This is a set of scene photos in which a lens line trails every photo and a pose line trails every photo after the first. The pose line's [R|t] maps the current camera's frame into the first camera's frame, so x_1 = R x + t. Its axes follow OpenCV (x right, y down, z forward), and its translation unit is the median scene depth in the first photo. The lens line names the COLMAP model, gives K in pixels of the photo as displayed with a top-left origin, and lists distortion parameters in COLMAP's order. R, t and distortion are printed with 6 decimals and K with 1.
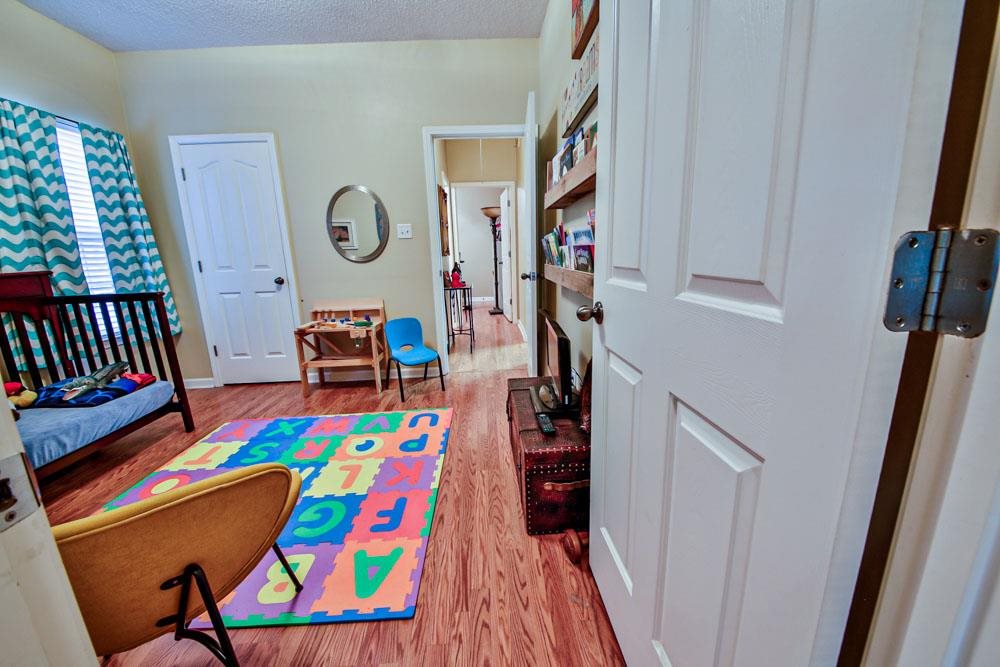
lens RADIAL K [[379.5, 0, 500.0], [0, 379.5, 333.1], [0, 0, 1]] dist [-0.016713, -0.001411]
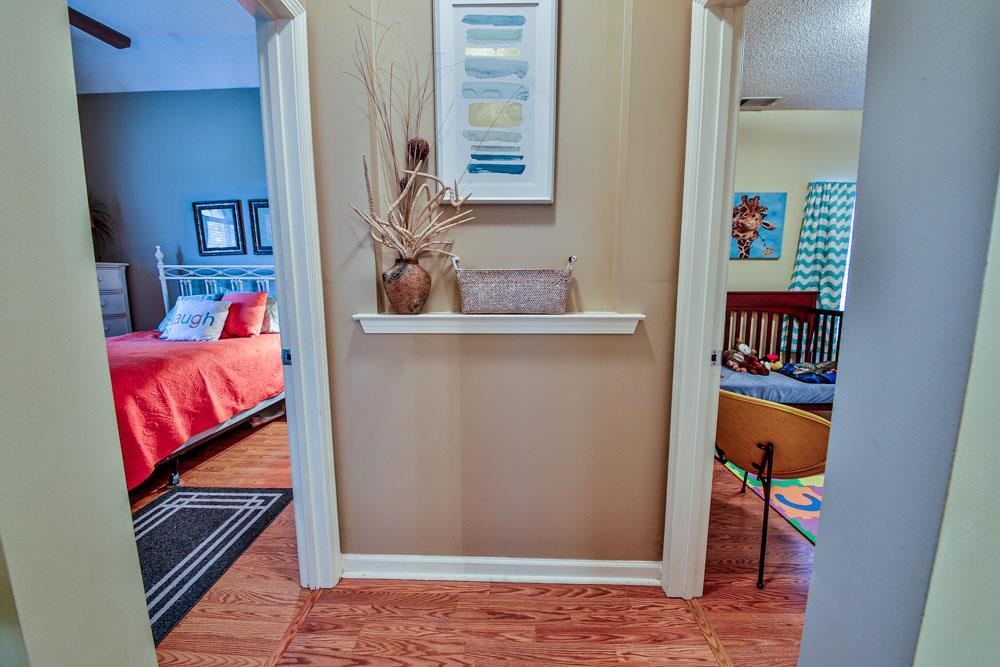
lens RADIAL K [[379.5, 0, 499.6], [0, 379.5, 330.9], [0, 0, 1]] dist [-0.016713, -0.001411]
pose [[-0.075937, 0.164335, -0.983477, 0.417036], [-0.206832, 0.962276, 0.176762, -0.015521], [0.975425, 0.216837, -0.039083, -0.180160]]
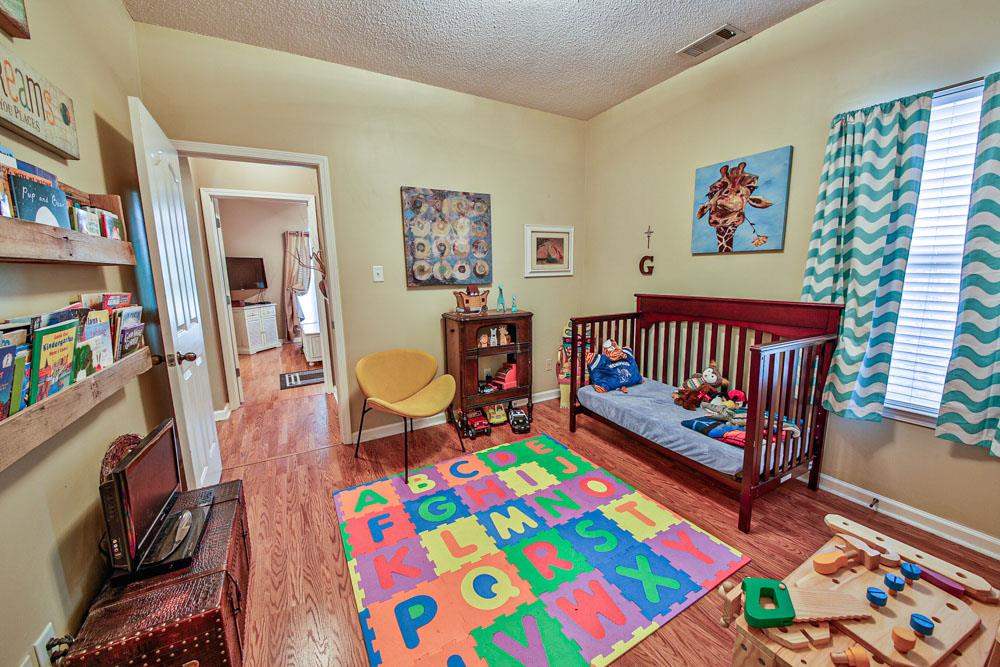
lens RADIAL K [[379.5, 0, 496.1], [0, 379.5, 328.7], [0, 0, 1]] dist [-0.016713, -0.001411]
pose [[-0.894326, 0.111331, -0.433343, -0.128390], [-0.053425, 0.935045, 0.350481, -0.396977], [0.444215, 0.336596, -0.830287, 1.450756]]
